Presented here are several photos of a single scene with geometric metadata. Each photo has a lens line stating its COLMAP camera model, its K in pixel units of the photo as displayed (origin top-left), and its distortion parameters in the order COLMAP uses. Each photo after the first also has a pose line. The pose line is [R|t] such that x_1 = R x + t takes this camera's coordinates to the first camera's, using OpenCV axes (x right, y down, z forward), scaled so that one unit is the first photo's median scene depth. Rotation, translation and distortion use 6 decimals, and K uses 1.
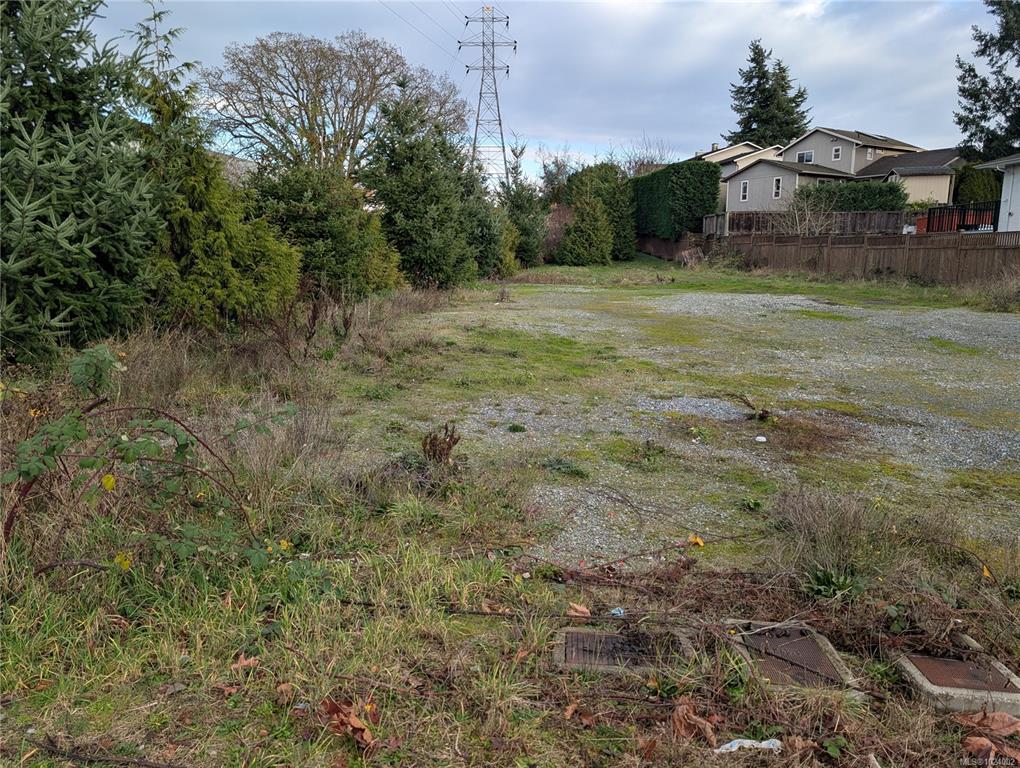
lens RADIAL K [[728.9, 0, 510.0], [0, 728.9, 384.0], [0, 0, 1]] dist [0.025379, -0.005529]
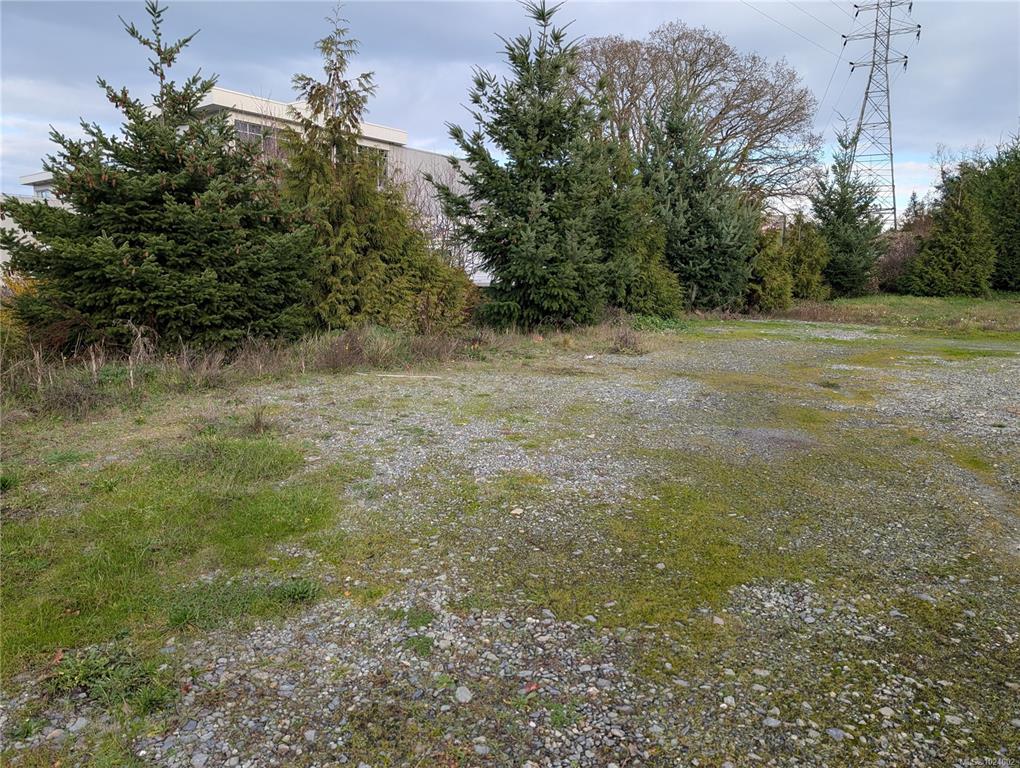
lens RADIAL K [[722.3, 0, 507.6], [0, 722.3, 393.7], [0, 0, 1]] dist [0.004816, -0.004165]
pose [[0.871246, 0.086606, -0.483145, 0.077975], [-0.096802, 0.995296, 0.003850, -0.031537], [0.481206, 0.043415, 0.875532, 0.194964]]
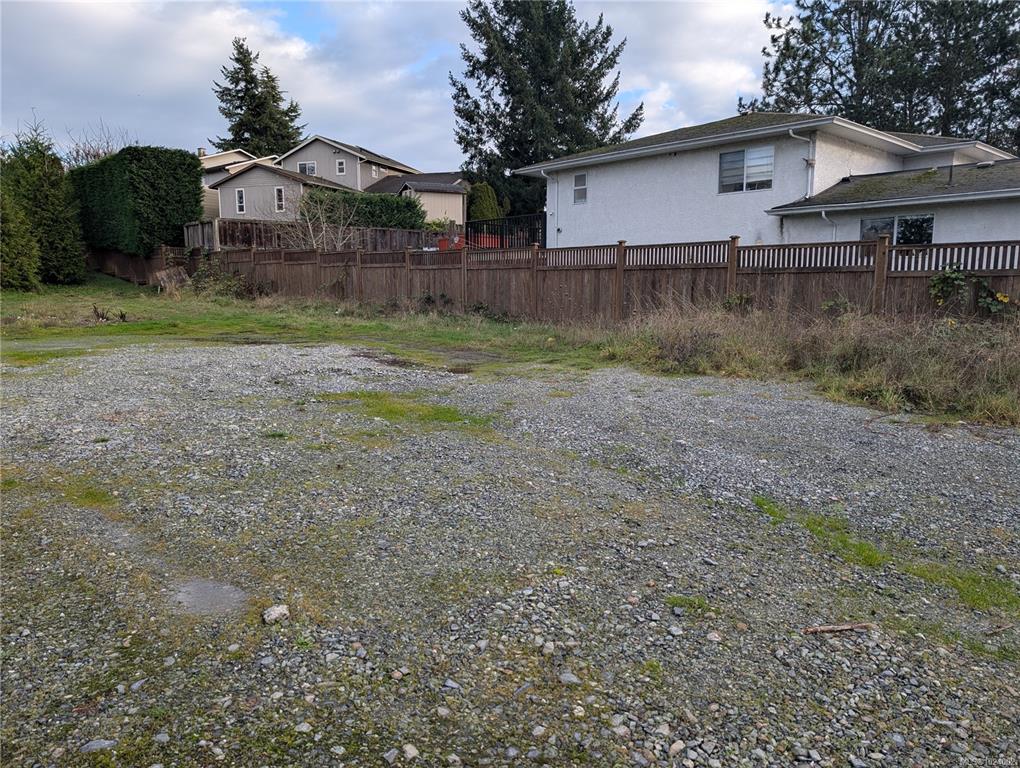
lens RADIAL K [[728.9, 0, 510.0], [0, 728.9, 384.0], [0, 0, 1]] dist [0.025379, -0.005529]
pose [[0.802752, -0.079823, 0.590946, 0.076340], [0.099356, 0.995052, -0.000558, -0.035889], [-0.587977, 0.059162, 0.806711, 0.215044]]
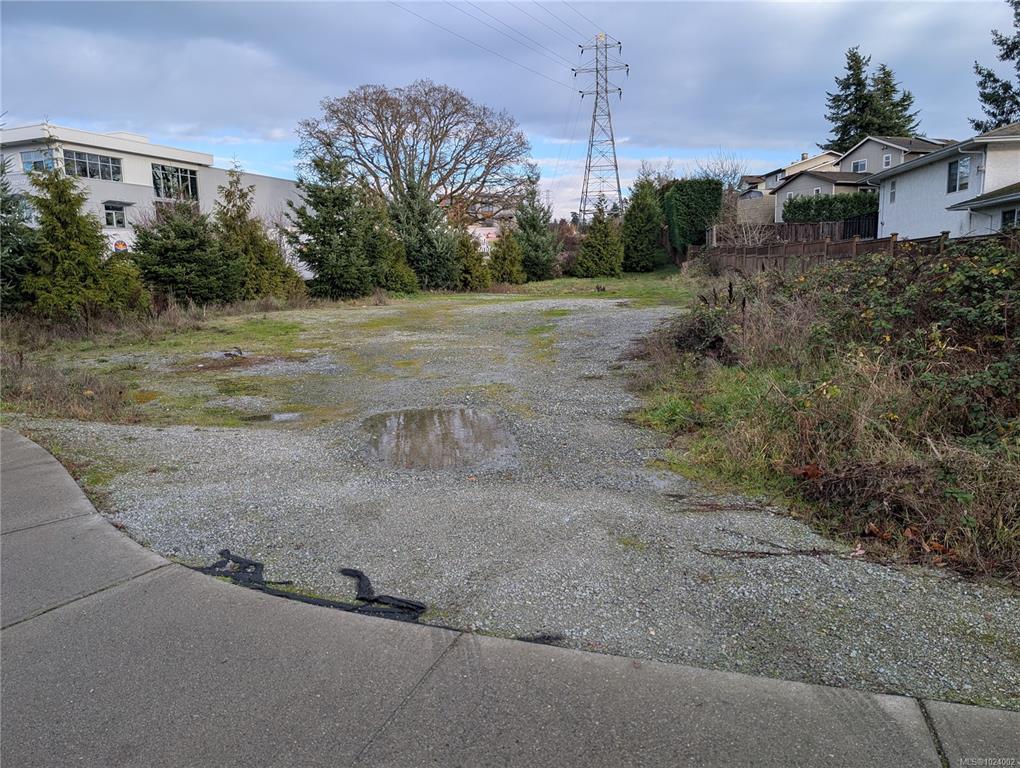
lens RADIAL K [[716.3, 0, 527.4], [0, 716.3, 399.4], [0, 0, 1]] dist [0.011418, 0.000768]
pose [[0.977139, 0.017184, -0.211907, 0.223364], [-0.016176, 0.999848, 0.006490, 0.018586], [0.211987, -0.002914, 0.977268, -0.091483]]
